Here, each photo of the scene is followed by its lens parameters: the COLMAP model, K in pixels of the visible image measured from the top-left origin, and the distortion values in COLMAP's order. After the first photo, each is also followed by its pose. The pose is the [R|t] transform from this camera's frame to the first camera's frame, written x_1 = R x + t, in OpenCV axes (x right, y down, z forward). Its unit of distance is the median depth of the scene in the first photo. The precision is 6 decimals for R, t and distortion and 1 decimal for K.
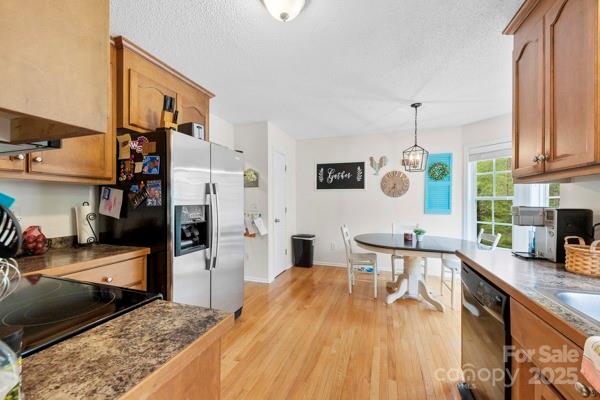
lens RADIAL K [[236.5, 0, 299.4], [0, 236.5, 200.7], [0, 0, 1]] dist [0.009085, -0.000325]
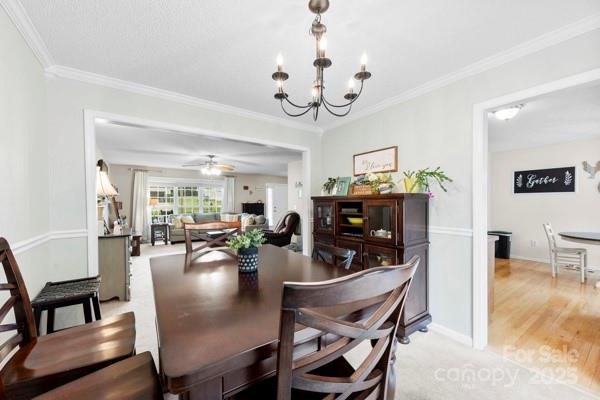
lens RADIAL K [[236.5, 0, 302.4], [0, 236.5, 204.6], [0, 0, 1]] dist [0.009085, -0.000325]
pose [[0.811789, 0.000270, -0.583951, -0.094199], [0.004985, 0.999960, 0.007392, -0.006292], [0.583930, -0.008912, 0.811755, -0.594849]]
